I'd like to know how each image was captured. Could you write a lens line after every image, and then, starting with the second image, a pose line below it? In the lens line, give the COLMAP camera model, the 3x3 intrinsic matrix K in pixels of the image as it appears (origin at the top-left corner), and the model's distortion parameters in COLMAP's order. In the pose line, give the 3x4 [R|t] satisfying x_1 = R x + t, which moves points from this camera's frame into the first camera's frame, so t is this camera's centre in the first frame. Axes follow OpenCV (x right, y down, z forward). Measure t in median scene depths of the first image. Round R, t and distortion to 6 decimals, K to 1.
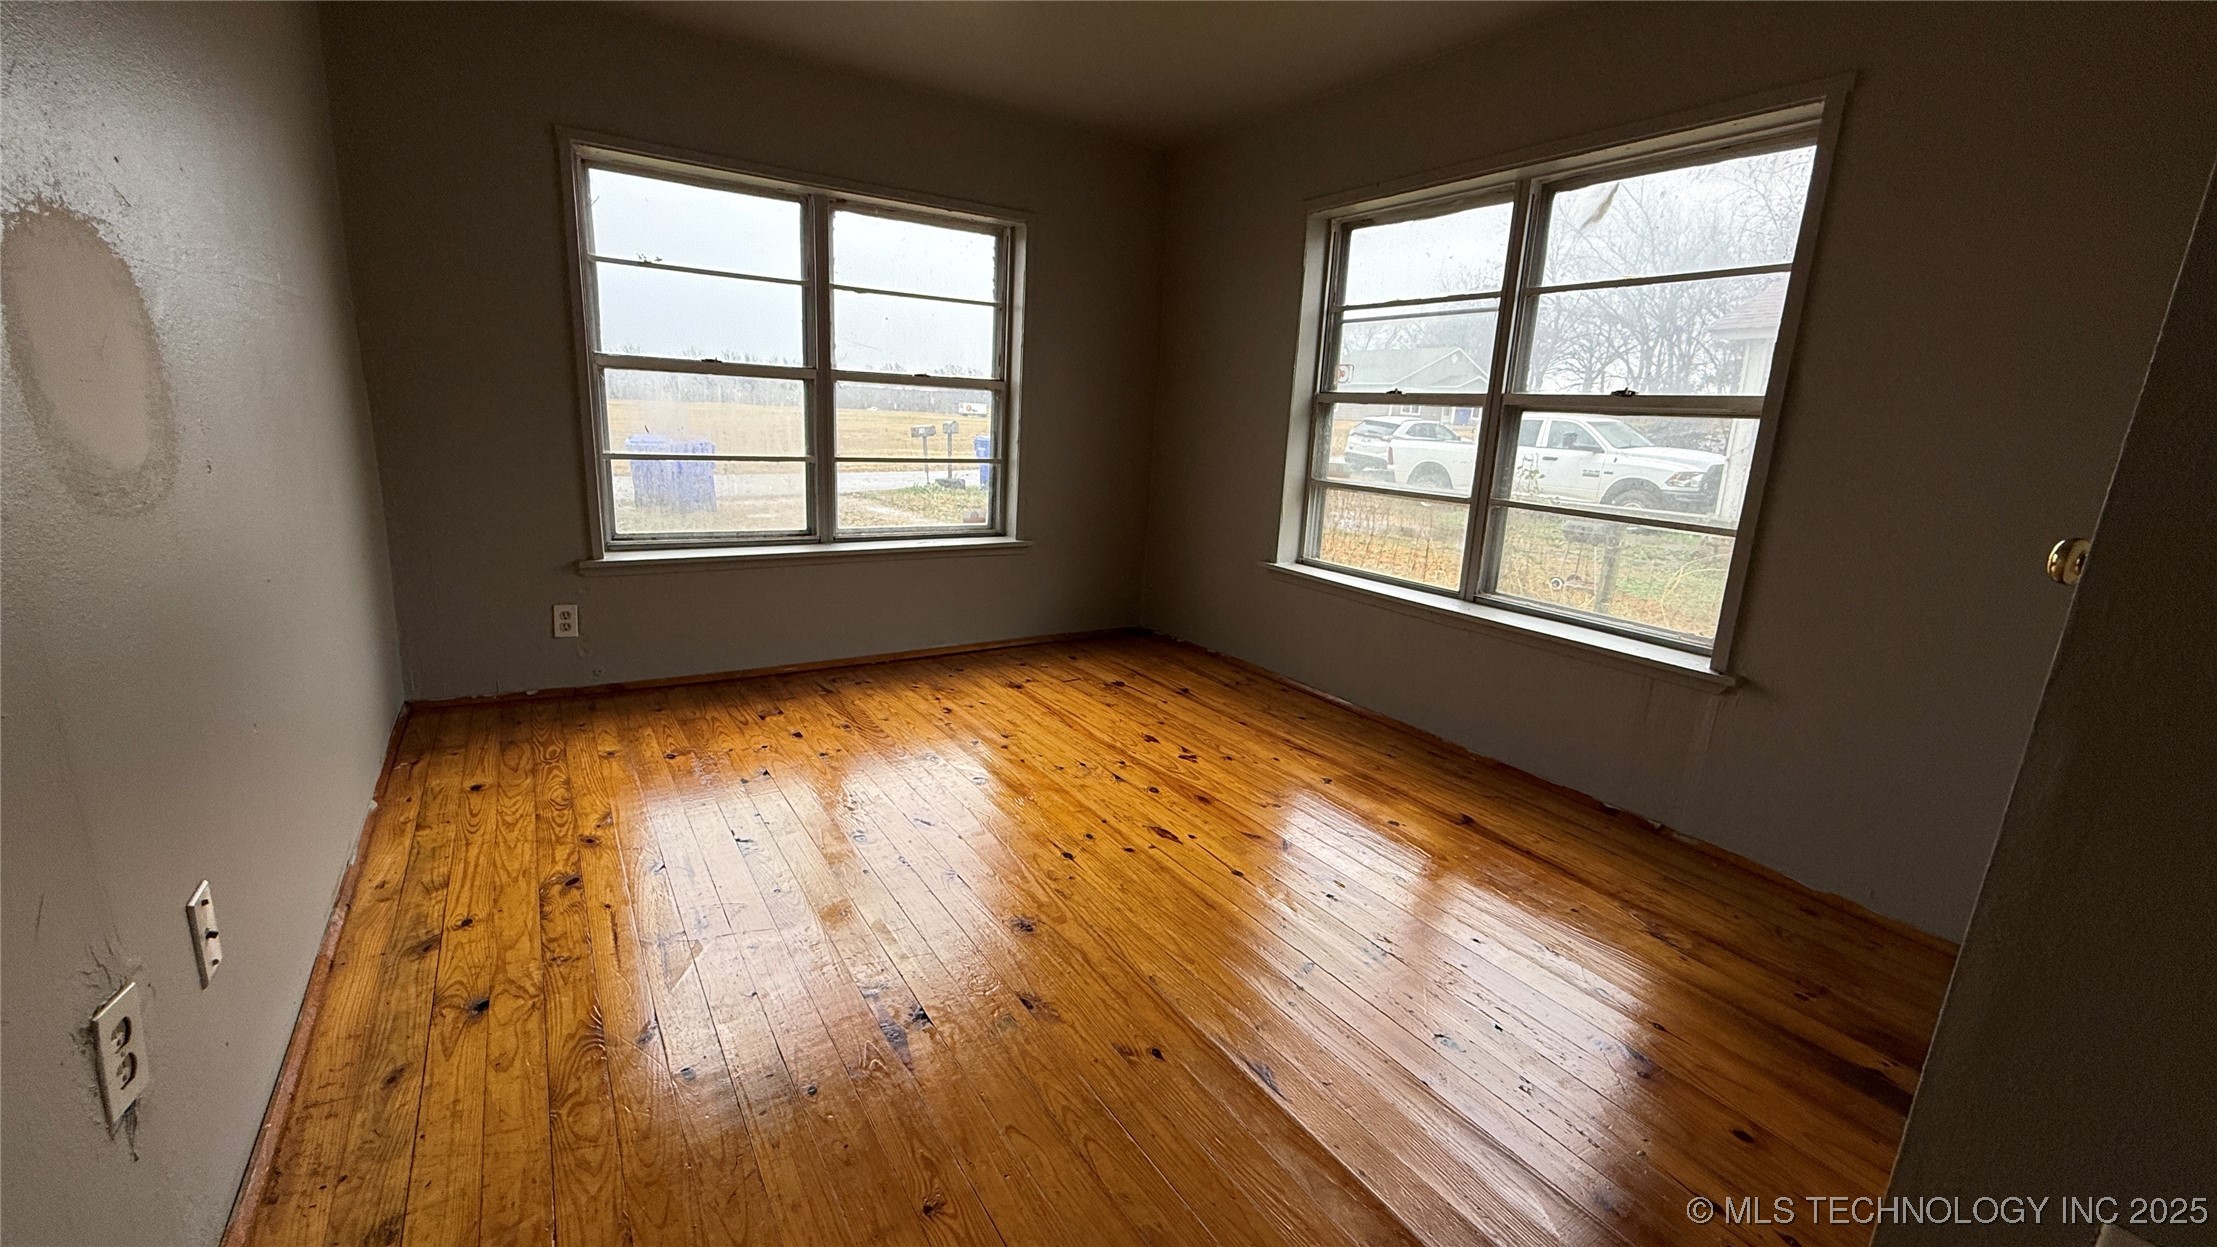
lens RADIAL K [[891.1, 0, 1101.5], [0, 891.1, 618.9], [0, 0, 1]] dist [0.001086, 0.000095]
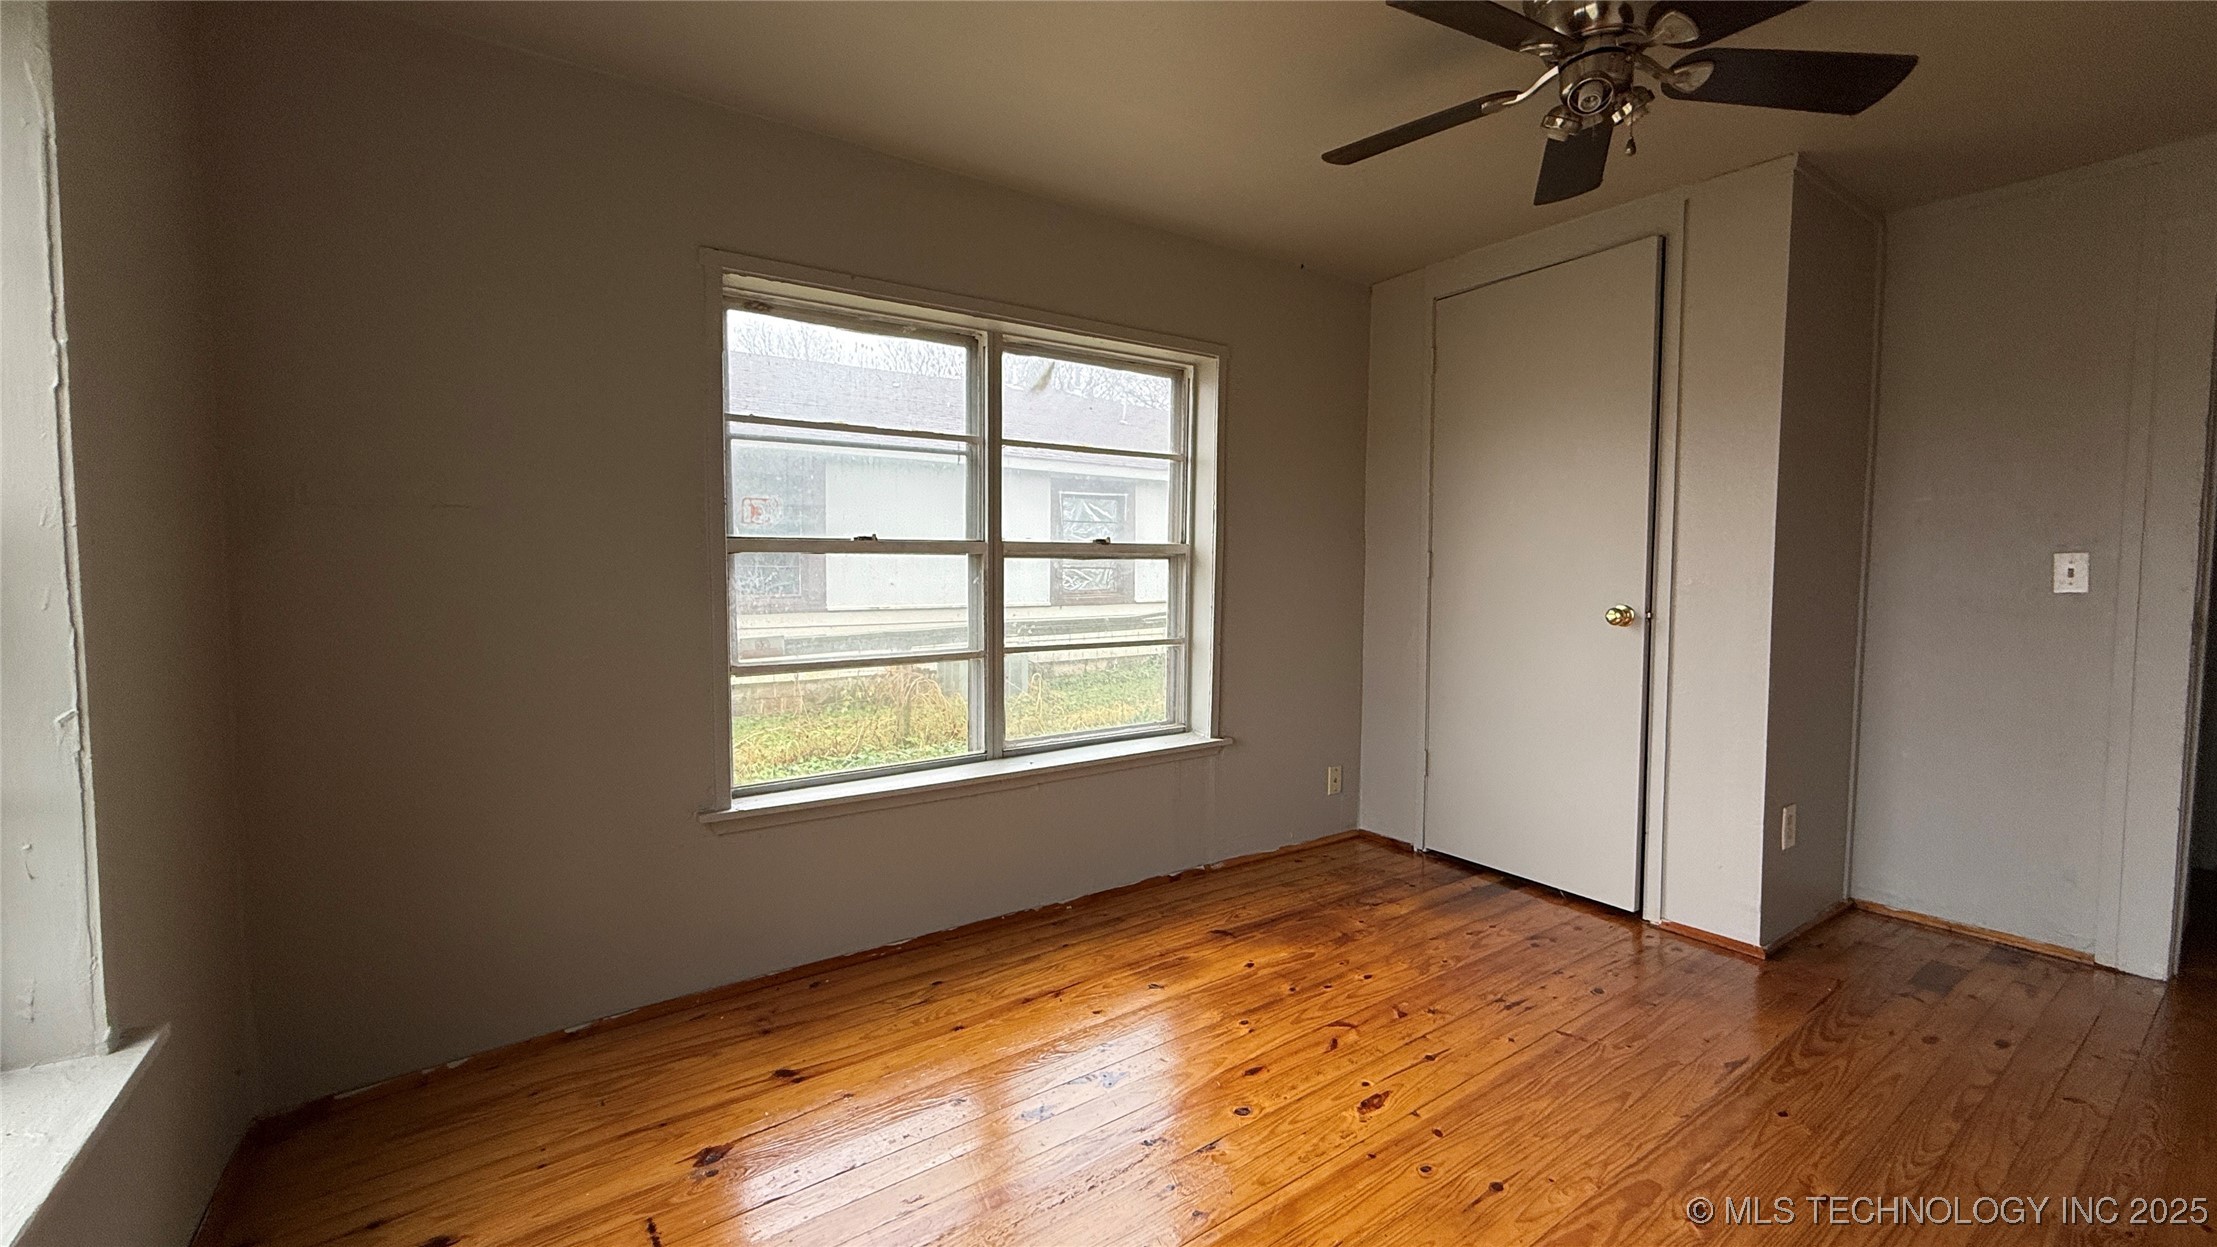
lens RADIAL K [[891.1, 0, 1101.5], [0, 891.1, 618.9], [0, 0, 1]] dist [0.001086, 0.000095]
pose [[-0.052386, -0.105700, 0.993017, -0.534937], [0.223241, 0.967978, 0.114811, -0.260121], [-0.973355, 0.227696, -0.027112, 0.947255]]
